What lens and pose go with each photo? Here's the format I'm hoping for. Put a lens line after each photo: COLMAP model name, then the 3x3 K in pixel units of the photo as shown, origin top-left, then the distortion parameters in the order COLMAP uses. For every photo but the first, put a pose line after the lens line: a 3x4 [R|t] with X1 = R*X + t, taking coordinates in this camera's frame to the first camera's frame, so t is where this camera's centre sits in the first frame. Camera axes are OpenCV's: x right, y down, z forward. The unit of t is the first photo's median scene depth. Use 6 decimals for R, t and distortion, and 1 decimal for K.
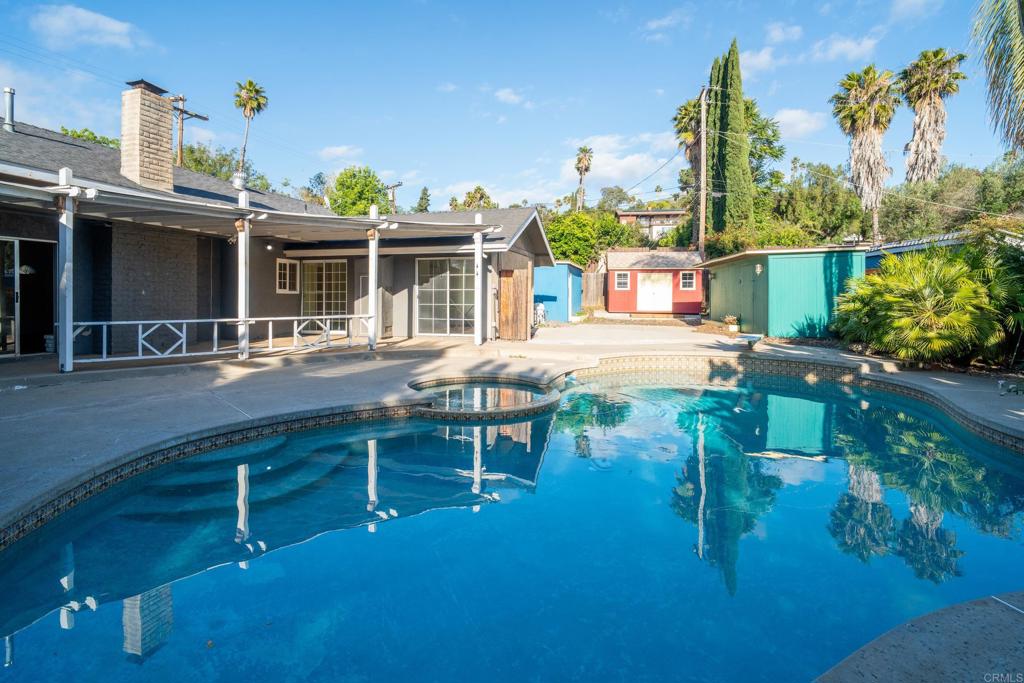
lens RADIAL K [[497.6, 0, 512.4], [0, 497.6, 303.5], [0, 0, 1]] dist [-0.004058, -0.000567]
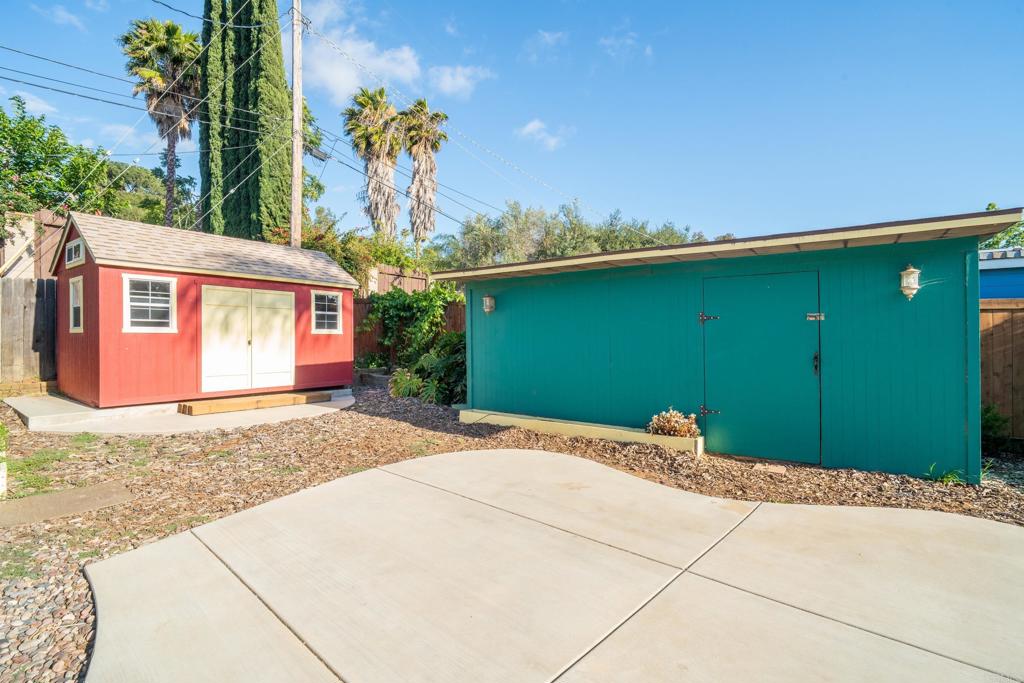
lens RADIAL K [[469.1, 0, 478.6], [0, 469.1, 341.0], [0, 0, 1]] dist [-0.000079, -0.000149]
pose [[0.465485, -0.007909, 0.885021, 0.035256], [0.016574, 0.999863, 0.000218, -0.012871], [-0.884901, 0.014567, 0.465552, 0.461566]]
